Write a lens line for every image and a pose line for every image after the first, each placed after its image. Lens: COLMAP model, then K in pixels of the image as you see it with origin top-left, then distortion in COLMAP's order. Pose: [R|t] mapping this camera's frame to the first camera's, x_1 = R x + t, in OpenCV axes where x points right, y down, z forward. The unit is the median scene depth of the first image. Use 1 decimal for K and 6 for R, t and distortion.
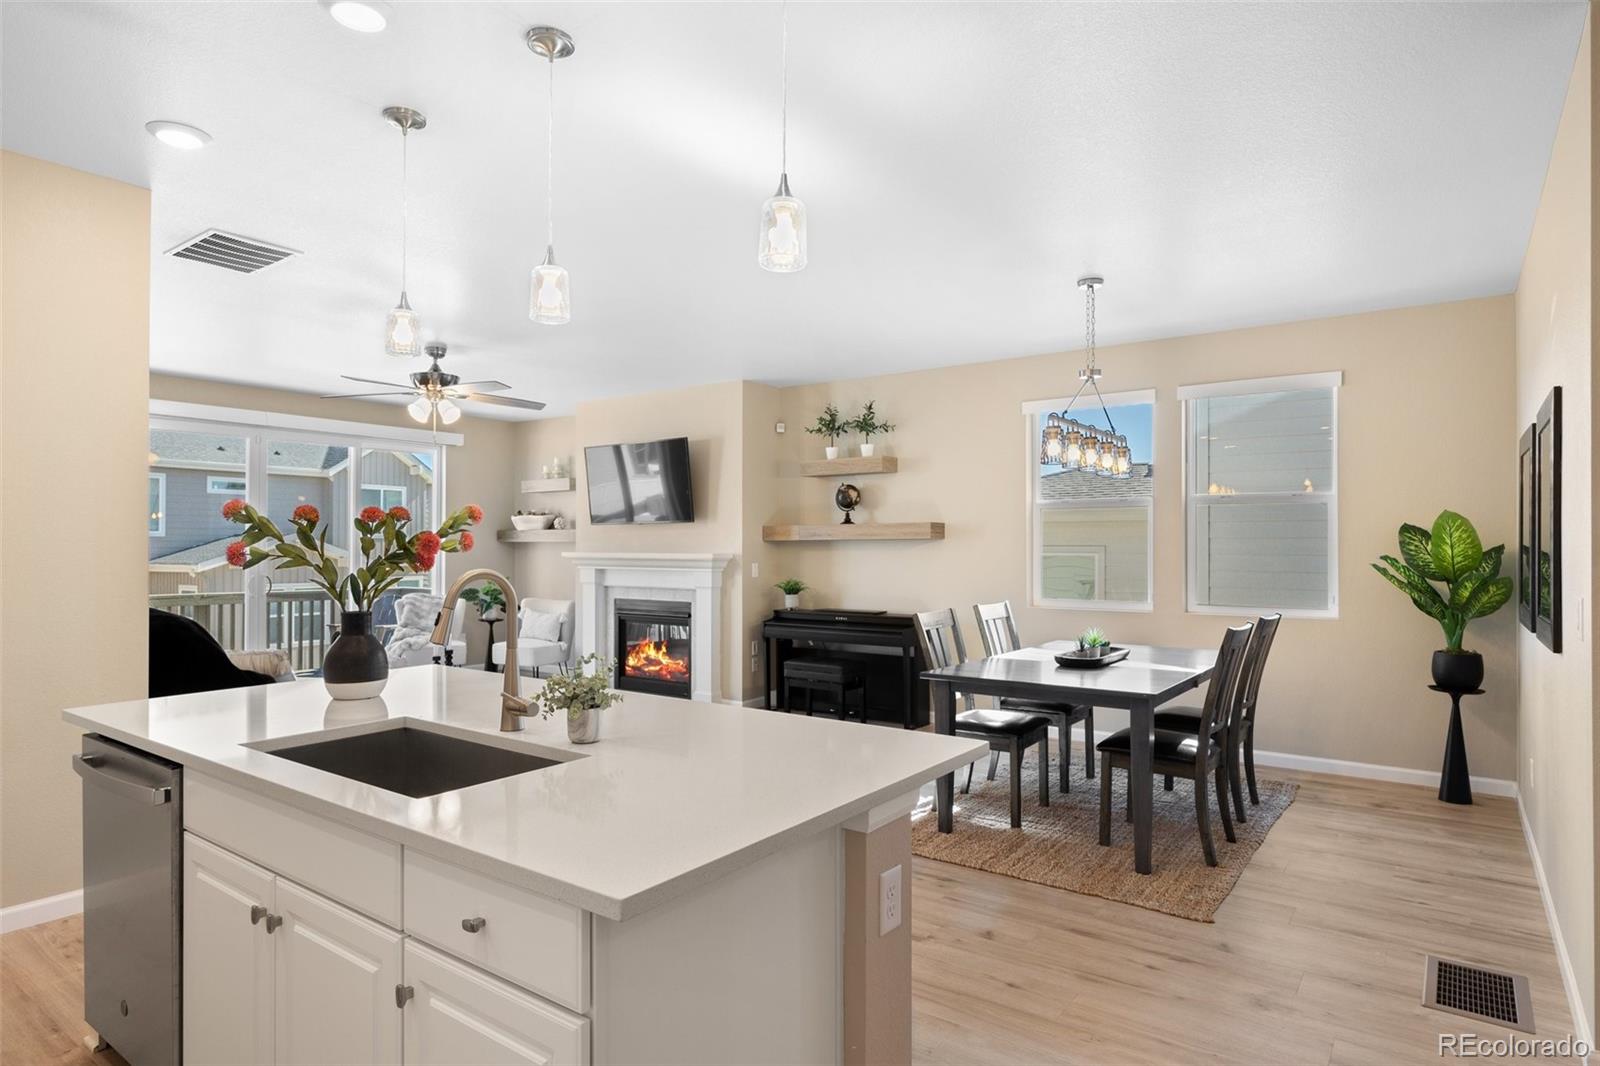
lens RADIAL K [[880.5, 0, 805.1], [0, 880.5, 547.8], [0, 0, 1]] dist [-0.002694, -0.000273]
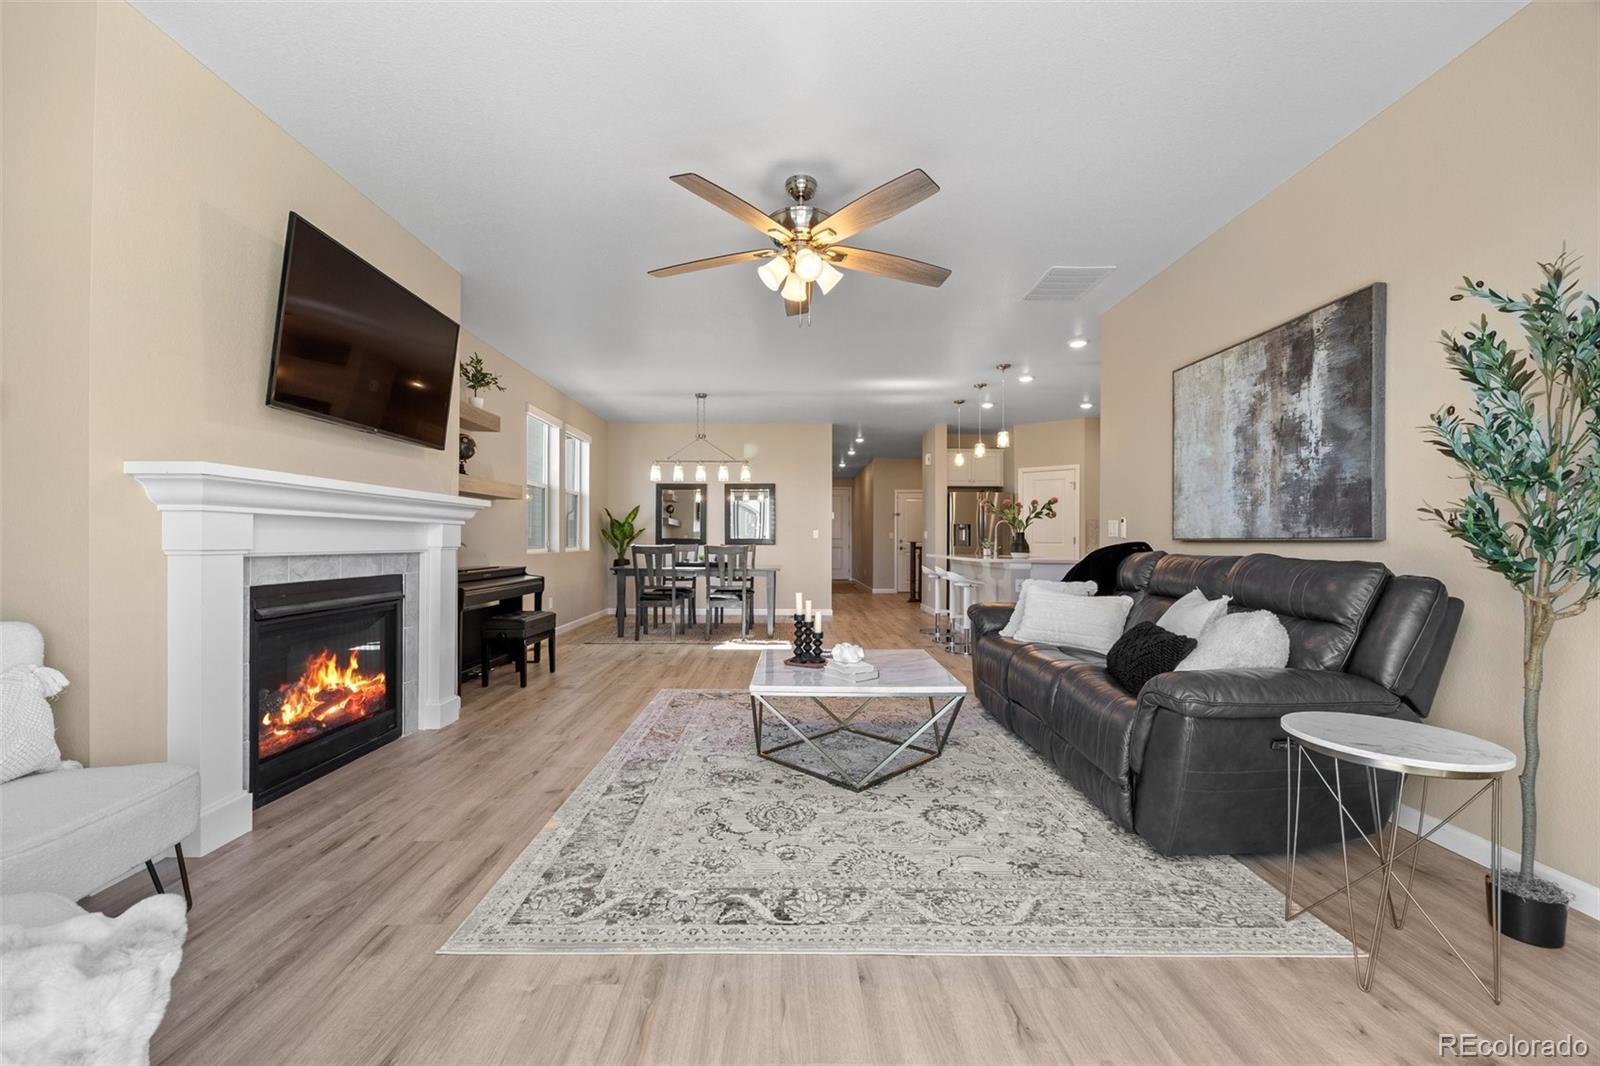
lens RADIAL K [[628.9, 0, 801.8], [0, 628.9, 536.5], [0, 0, 1]] dist [-0.000760, -0.000489]
pose [[-0.601276, 0.001297, 0.799041, -0.729753], [-0.004751, 0.999975, -0.005199, 0.038186], [-0.799028, -0.006922, -0.601254, 1.129151]]
